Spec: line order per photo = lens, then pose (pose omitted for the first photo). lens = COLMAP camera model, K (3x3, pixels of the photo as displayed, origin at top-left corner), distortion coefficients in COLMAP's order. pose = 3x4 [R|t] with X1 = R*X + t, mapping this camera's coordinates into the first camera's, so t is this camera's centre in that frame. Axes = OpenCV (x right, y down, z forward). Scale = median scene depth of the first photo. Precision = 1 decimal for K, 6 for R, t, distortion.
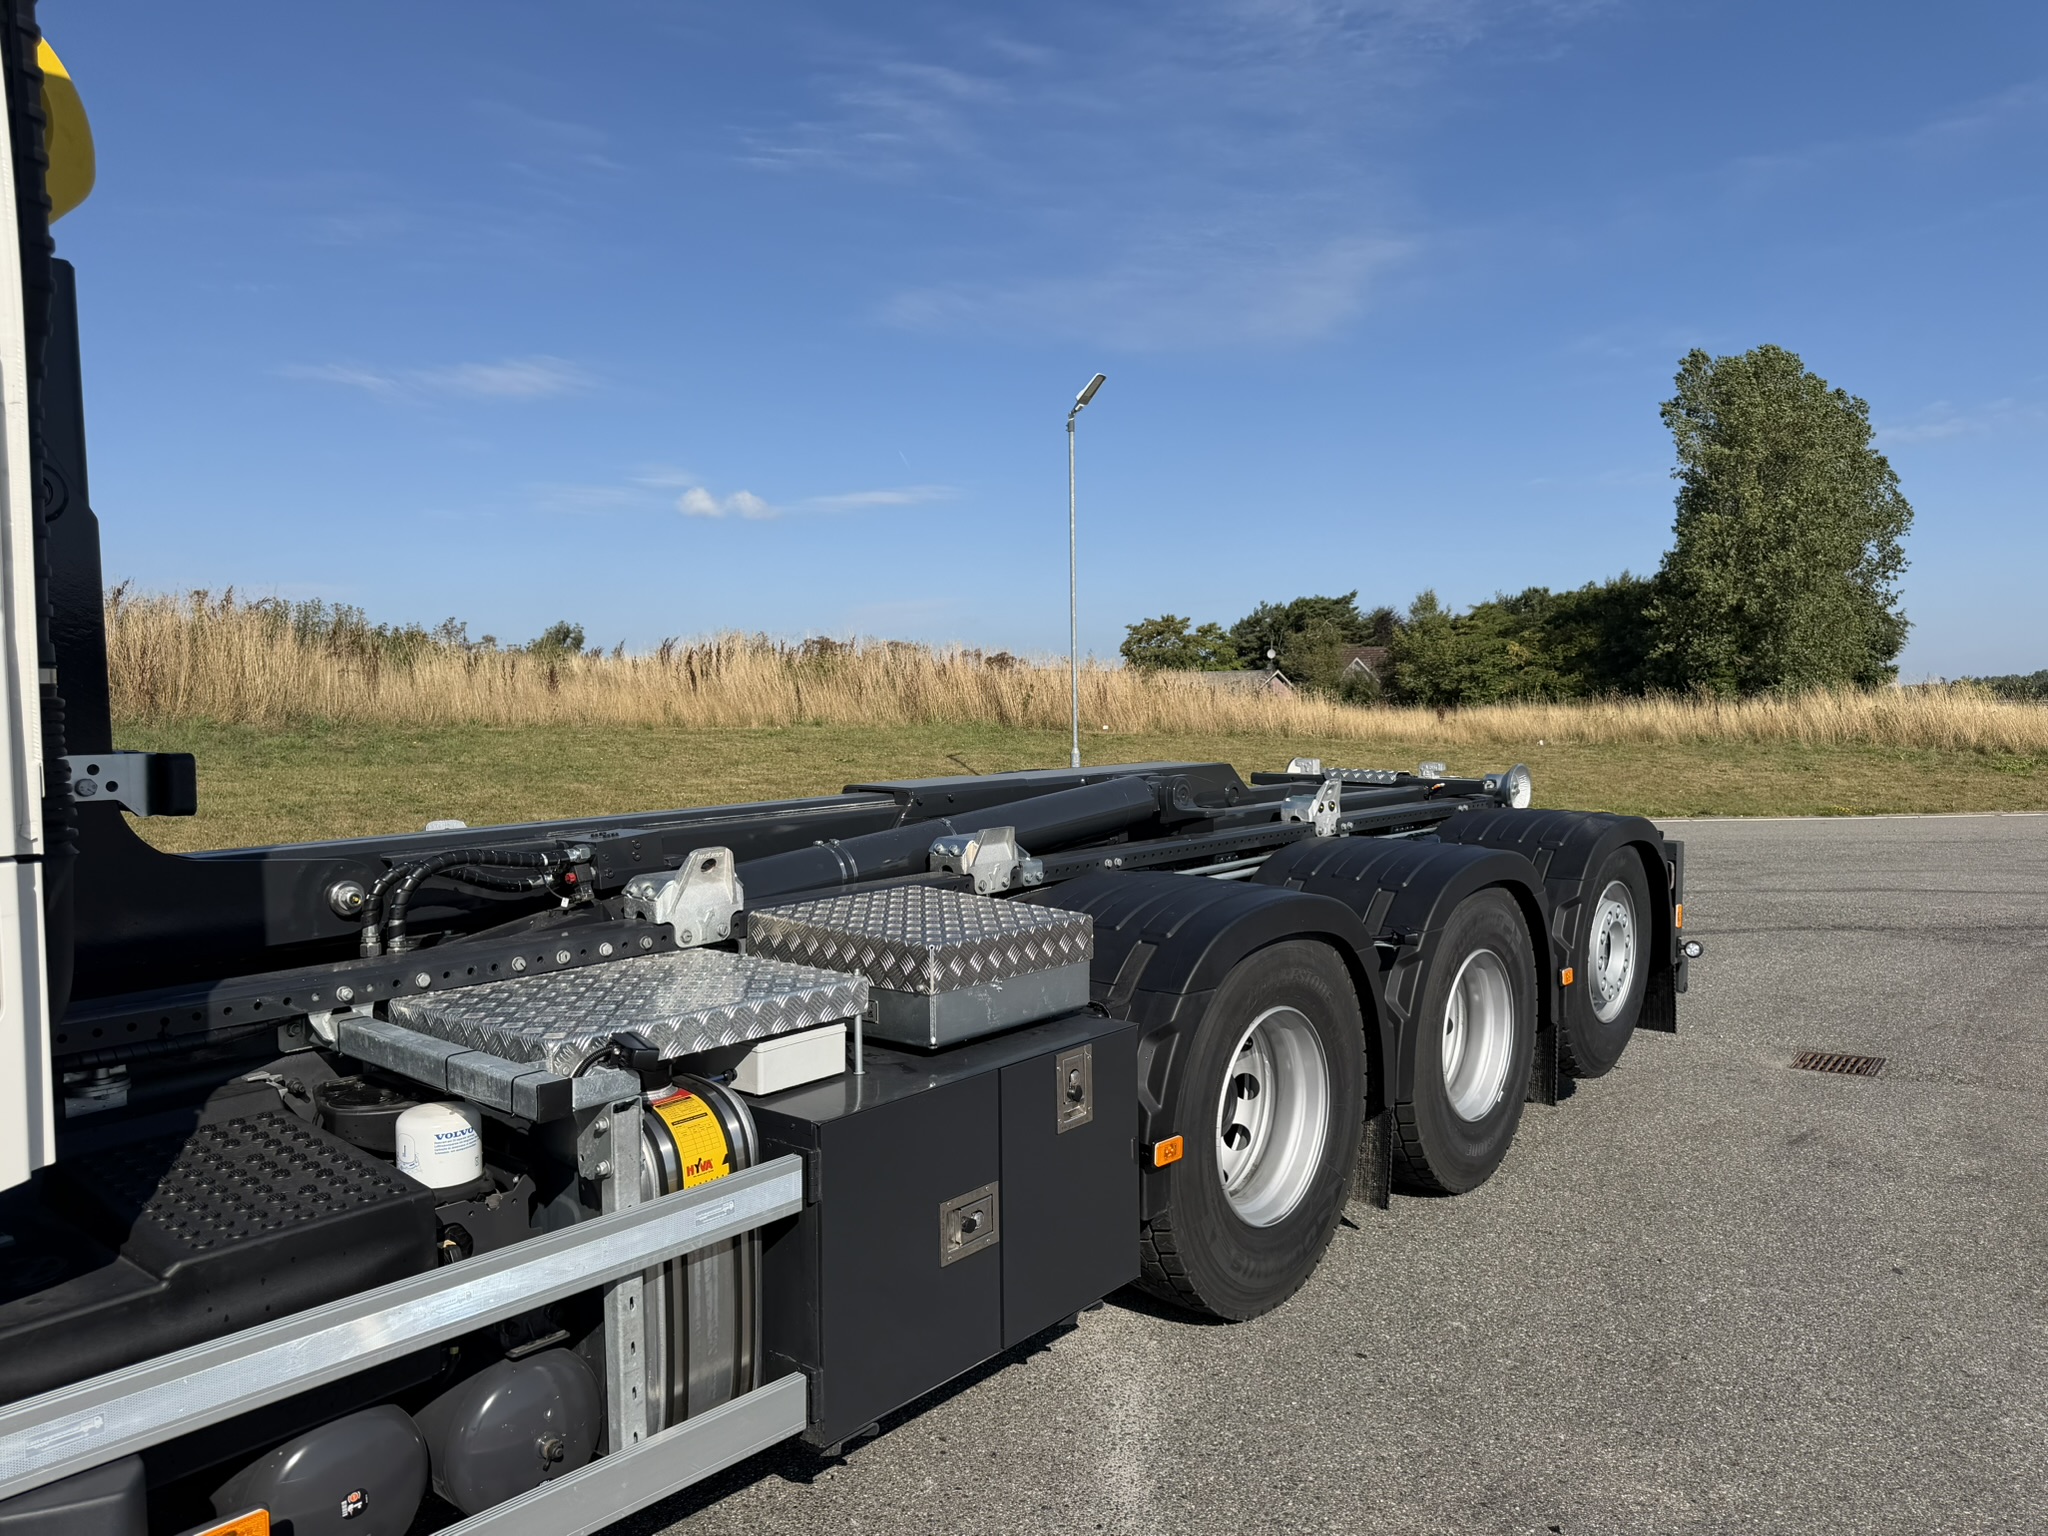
lens RADIAL K [[1454.7, 0, 1050.4], [0, 1454.7, 739.3], [0, 0, 1]] dist [-0.008762, -0.005980]
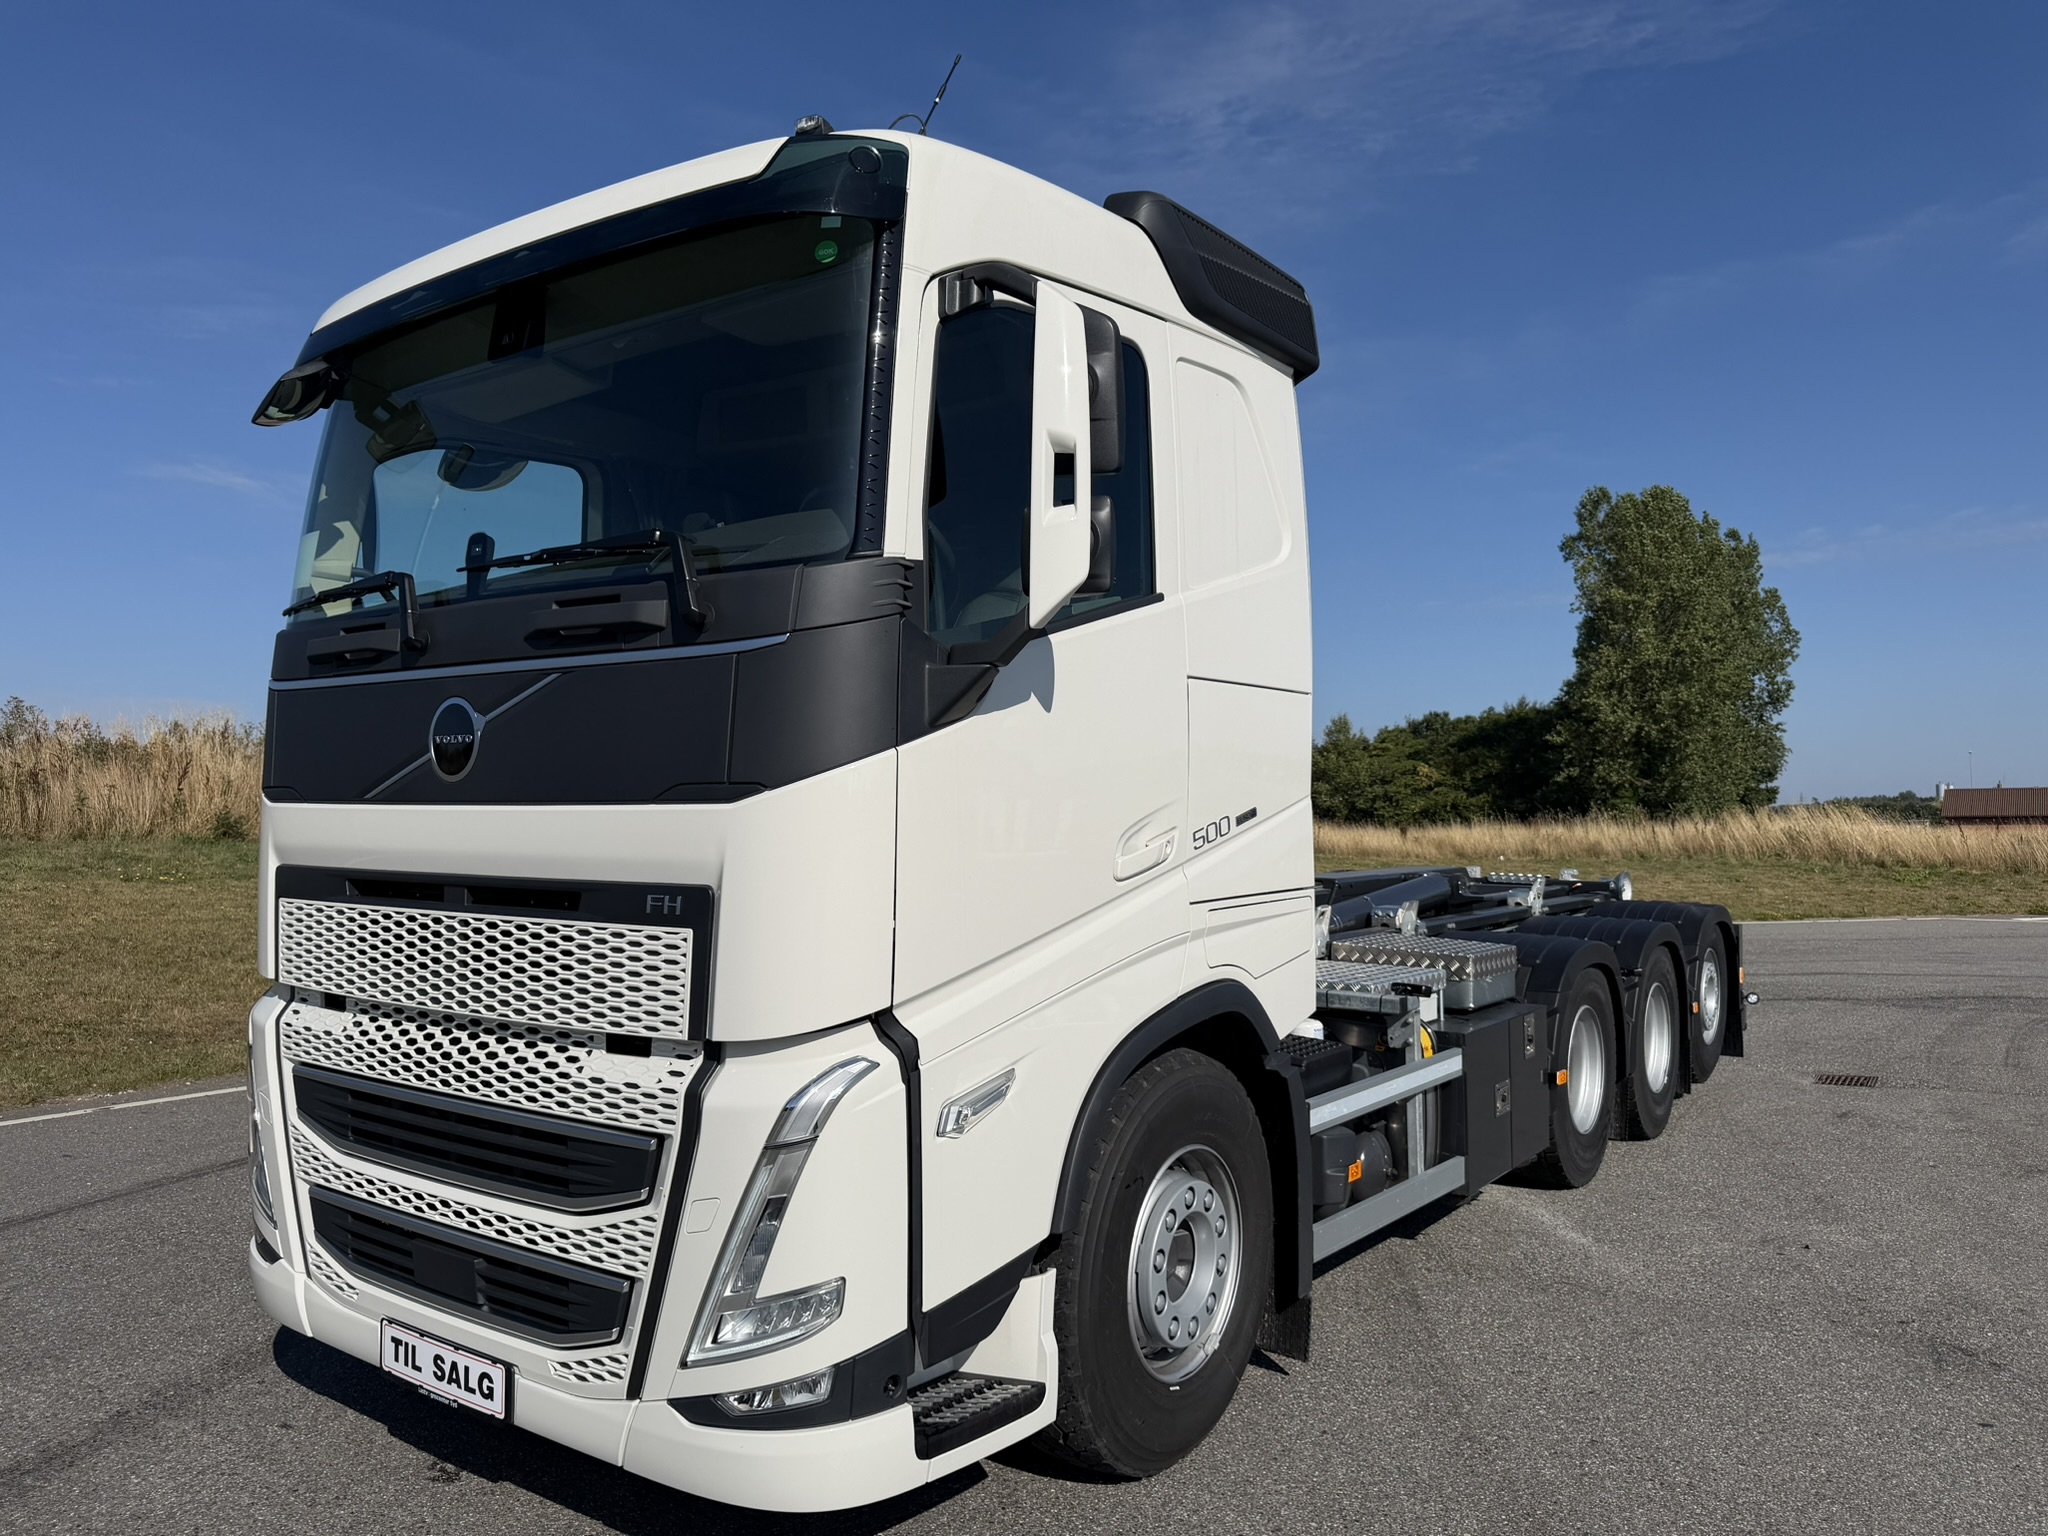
lens RADIAL K [[1447.1, 0, 1025.2], [0, 1447.1, 757.2], [0, 0, 1]] dist [0.069543, -0.106415]
pose [[0.998170, 0.004207, 0.060326, -0.264838], [-0.000096, 0.997686, -0.067989, 0.003668], [-0.060473, 0.067859, 0.995861, -0.305909]]
